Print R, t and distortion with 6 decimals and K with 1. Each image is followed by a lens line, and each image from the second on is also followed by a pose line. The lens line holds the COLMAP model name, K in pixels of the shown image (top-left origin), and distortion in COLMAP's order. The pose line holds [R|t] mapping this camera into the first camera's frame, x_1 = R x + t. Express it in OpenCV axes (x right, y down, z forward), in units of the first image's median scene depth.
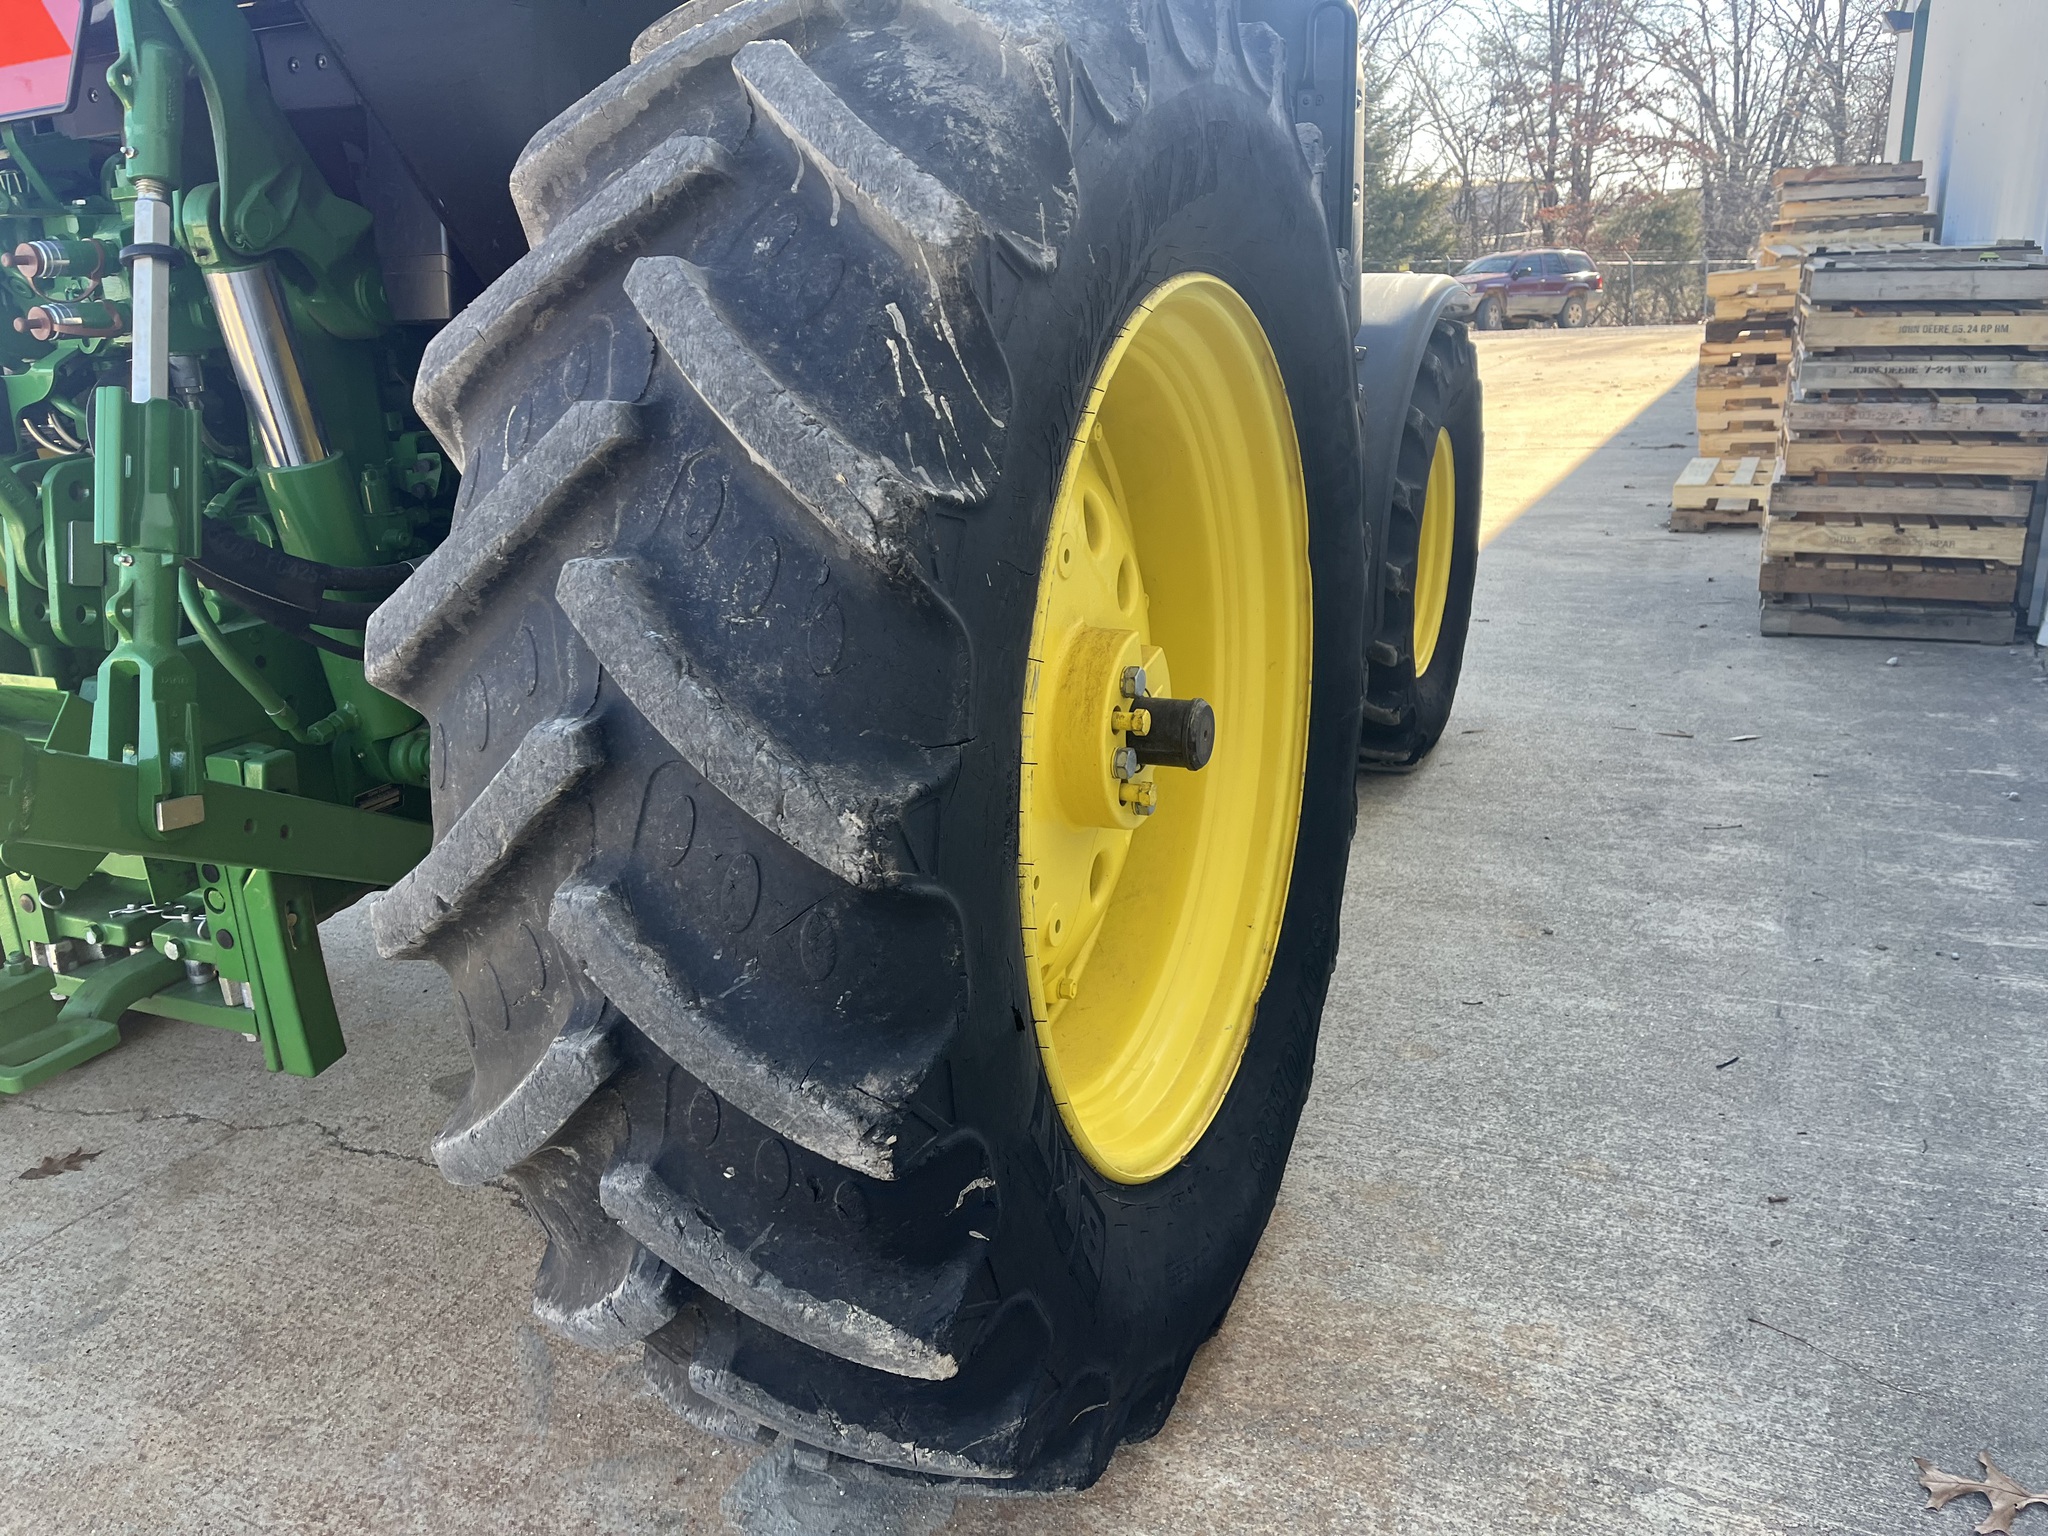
lens RADIAL K [[1572.5, 0, 987.2], [0, 1572.5, 770.6], [0, 0, 1]] dist [0.057040, -0.065987]
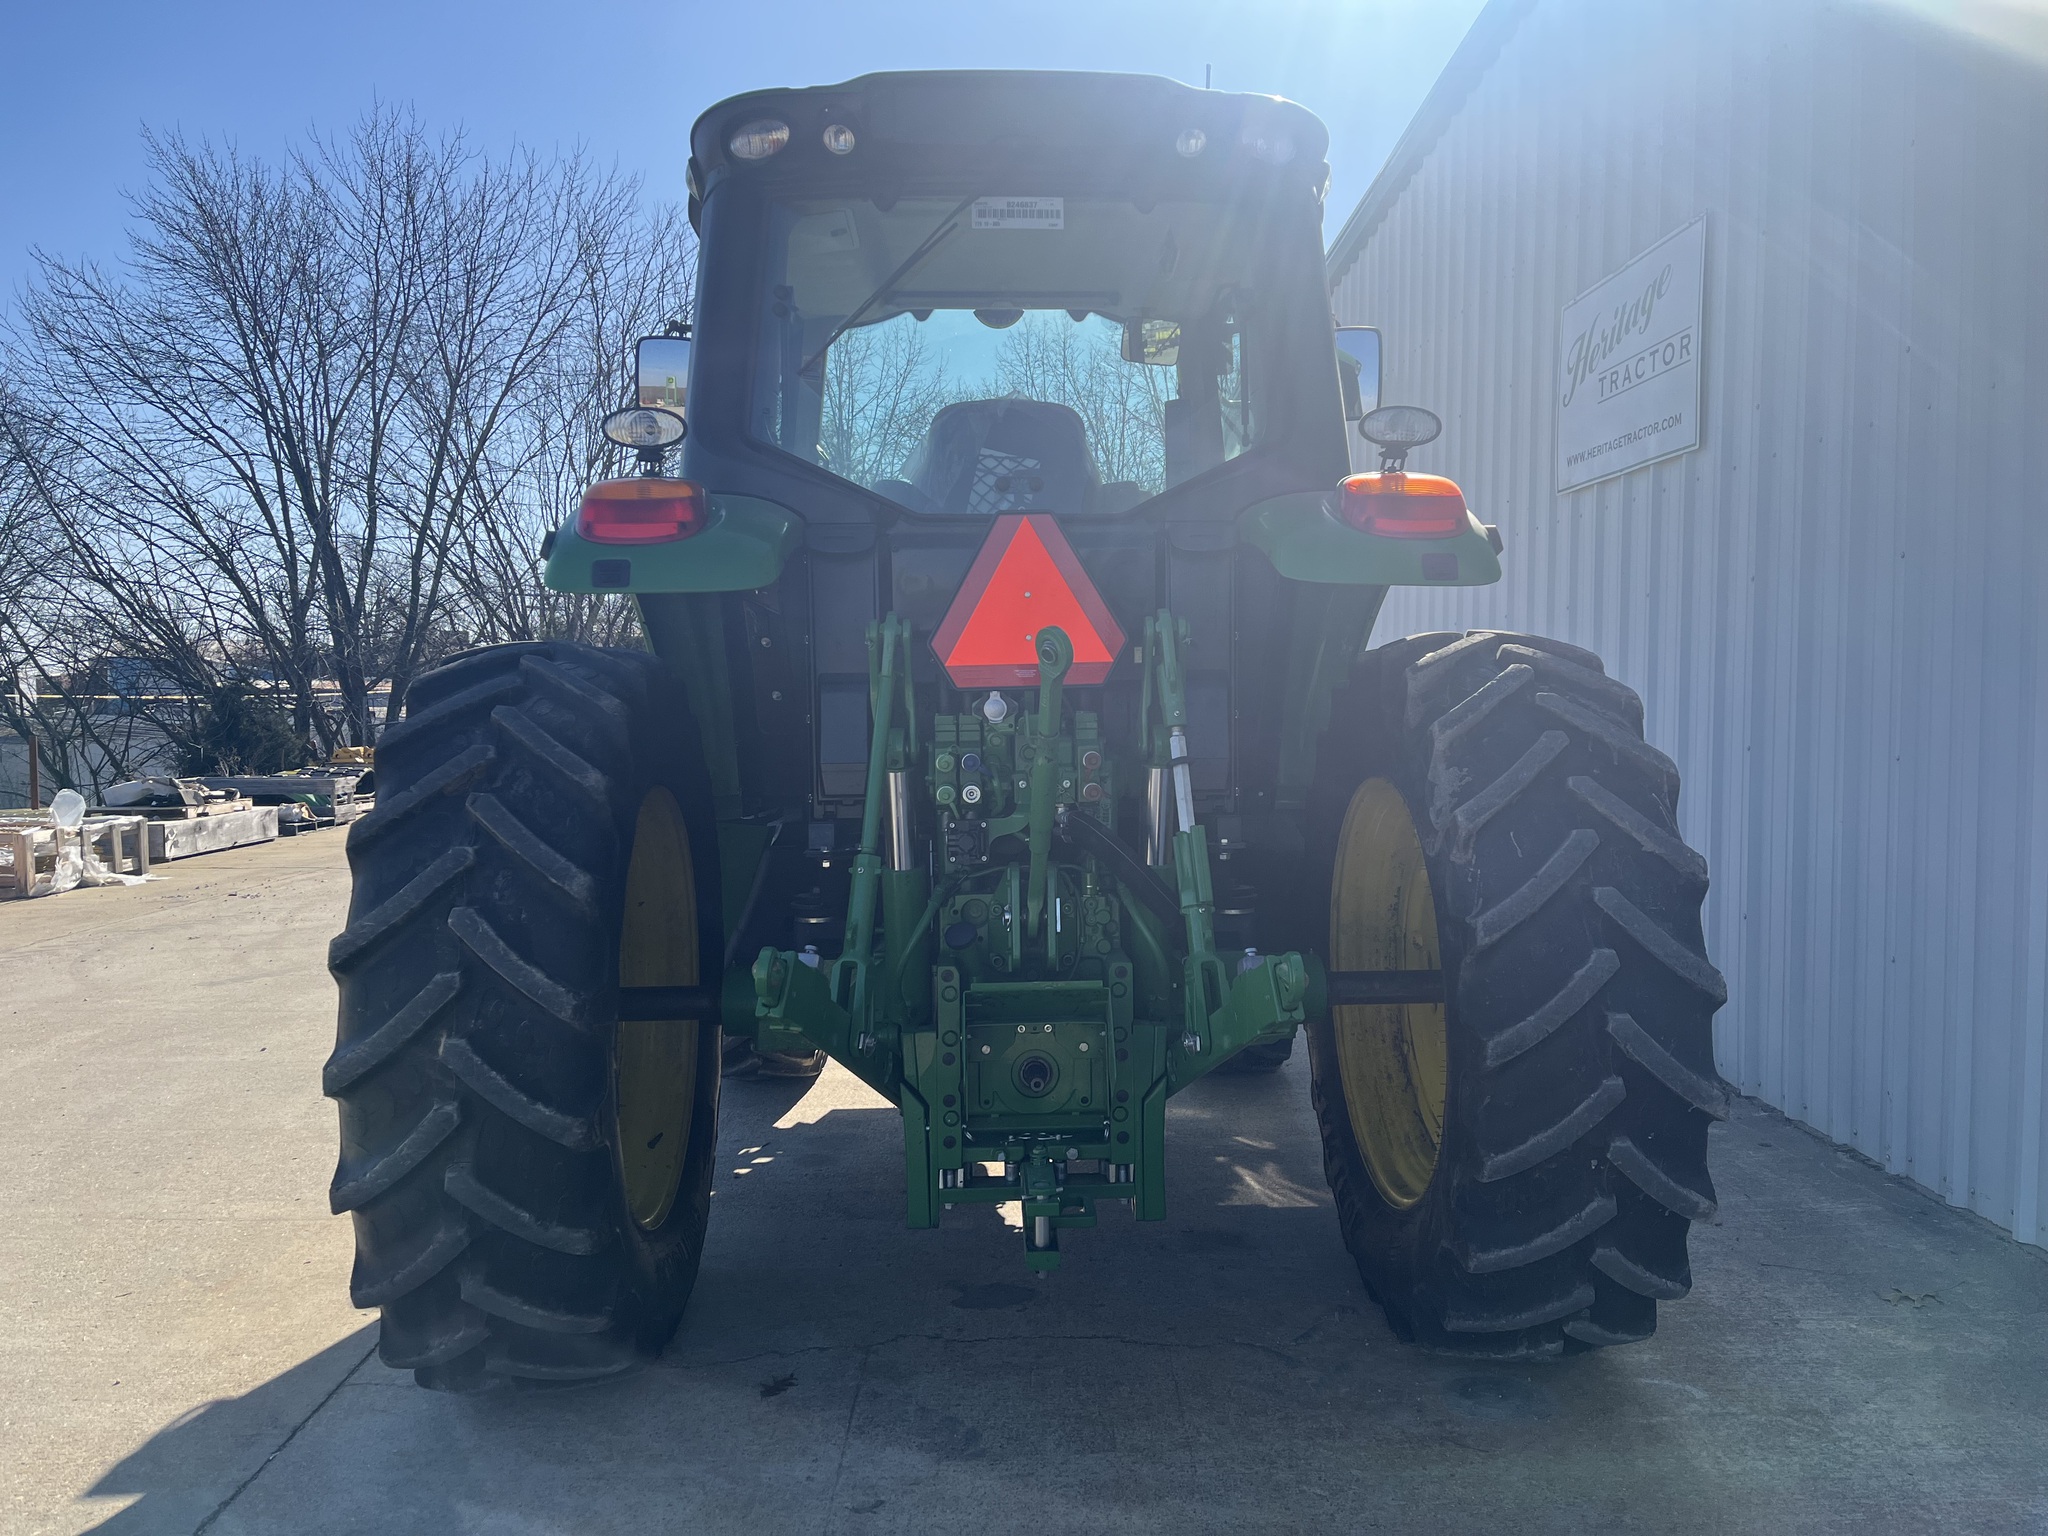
lens RADIAL K [[1567.8, 0, 1032.3], [0, 1567.8, 774.0], [0, 0, 1]] dist [0.059525, -0.050382]
pose [[0.880674, 0.009803, 0.473622, -0.686944], [0.113227, 0.966452, -0.230543, 0.053919], [-0.459993, 0.256660, 0.850019, -0.249093]]
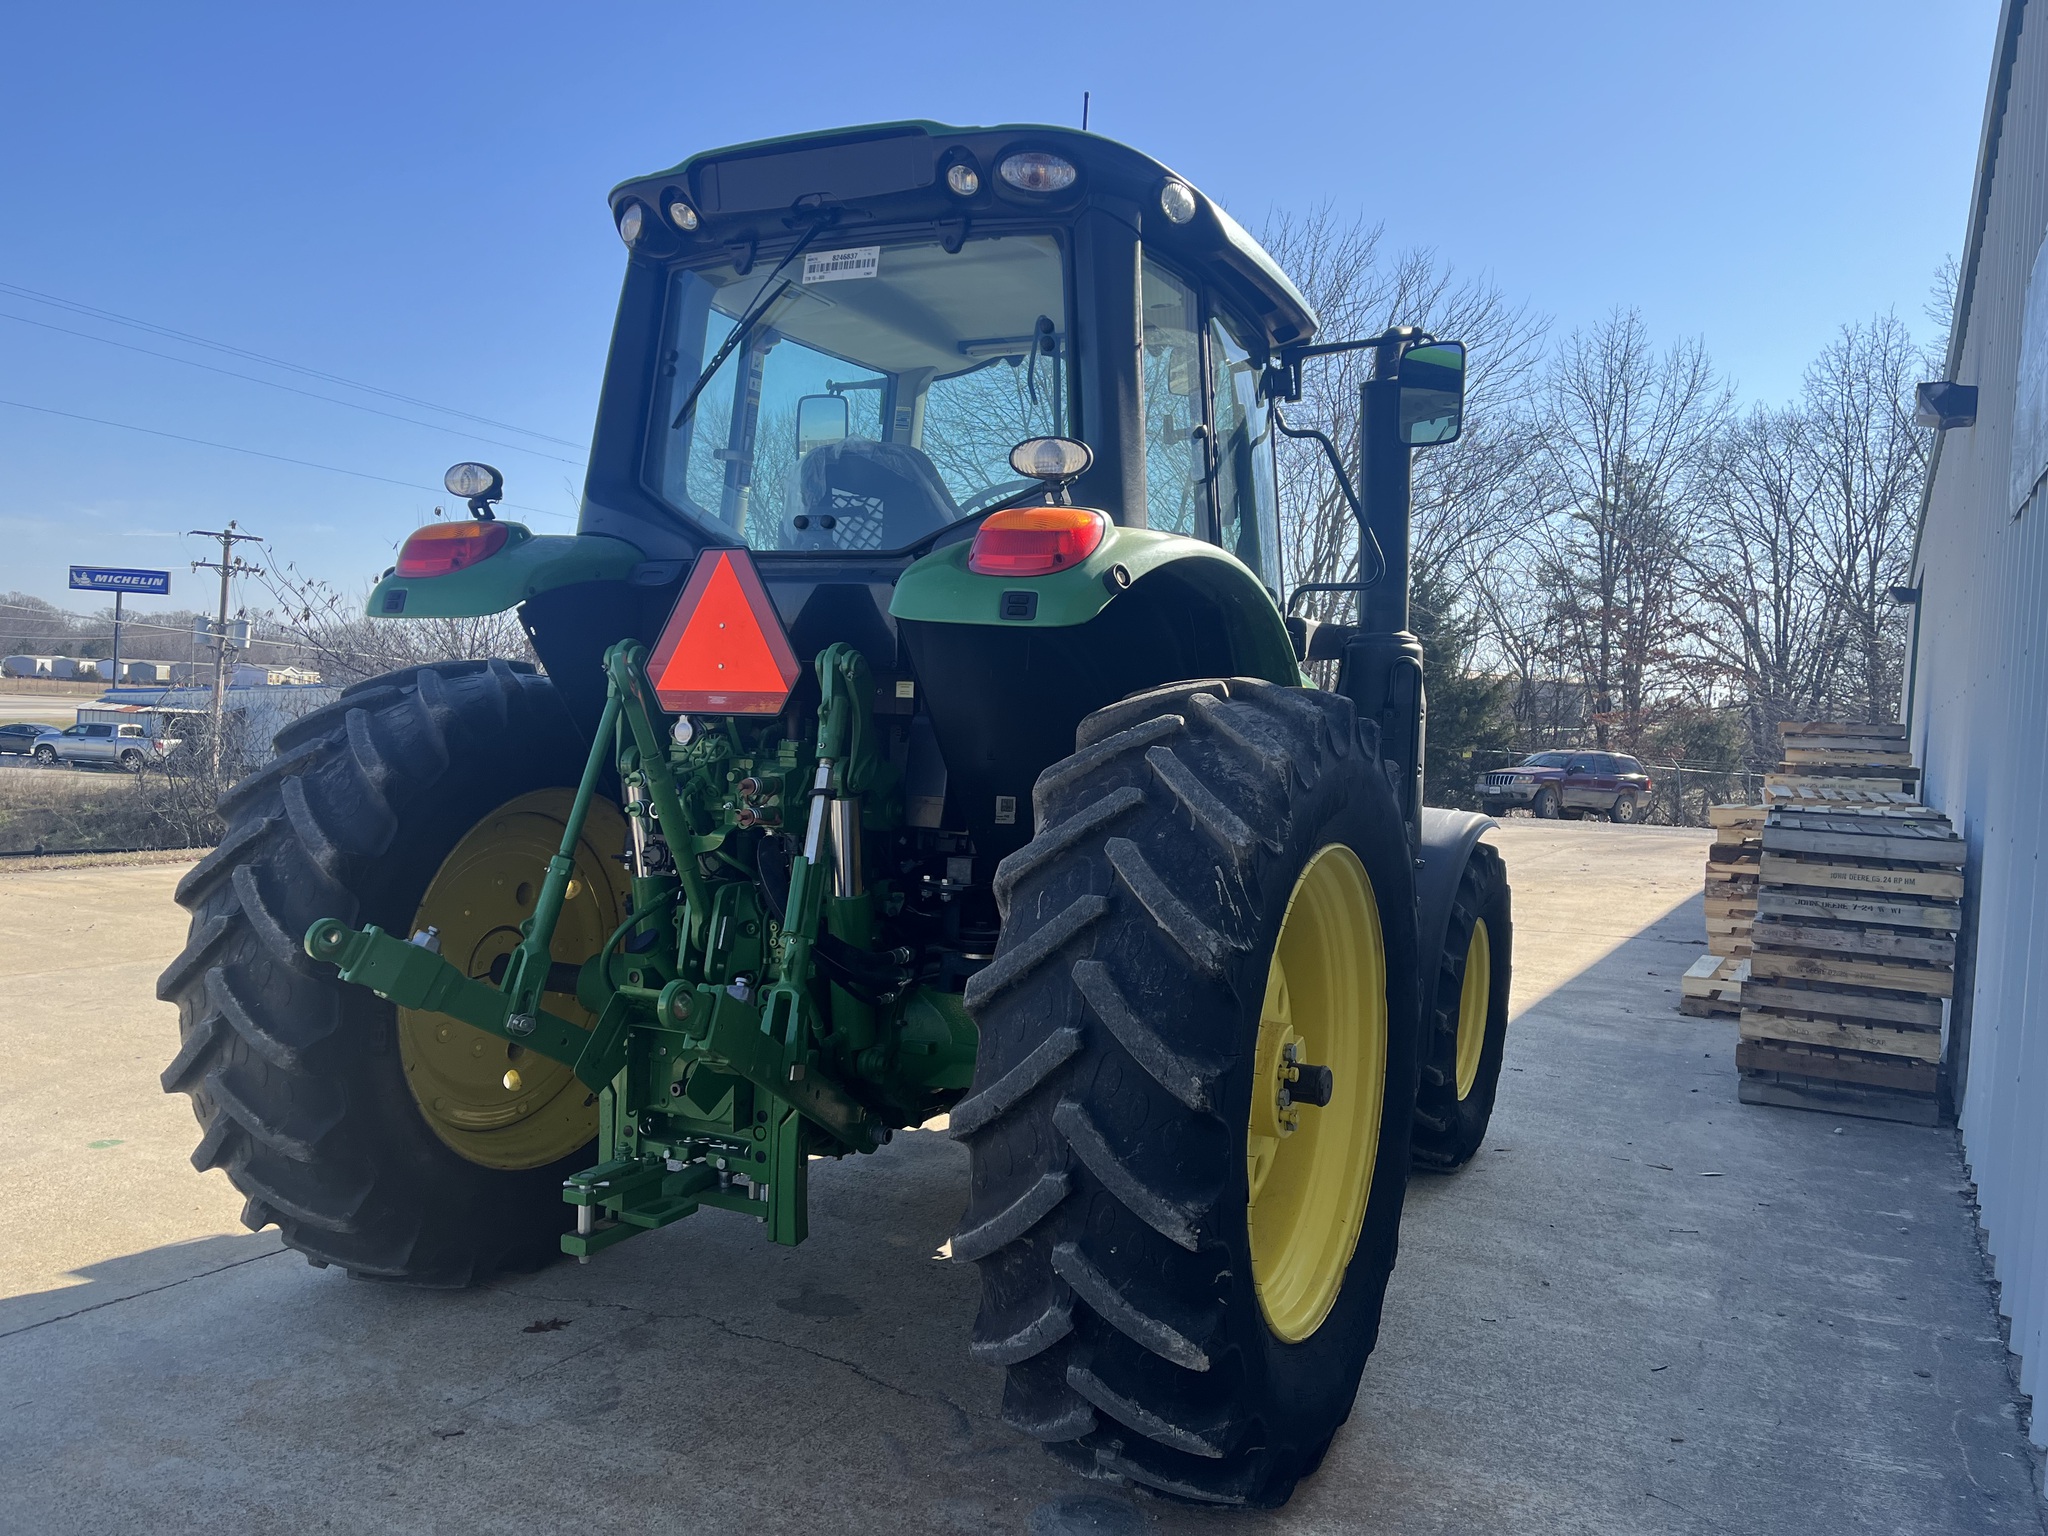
lens RADIAL K [[1567.8, 0, 1032.3], [0, 1567.8, 774.0], [0, 0, 1]] dist [0.059525, -0.050382]
pose [[0.995942, 0.087099, -0.022663, -0.089148], [-0.089993, 0.960665, -0.262723, 0.065164], [-0.001111, 0.263696, 0.964605, -0.394978]]
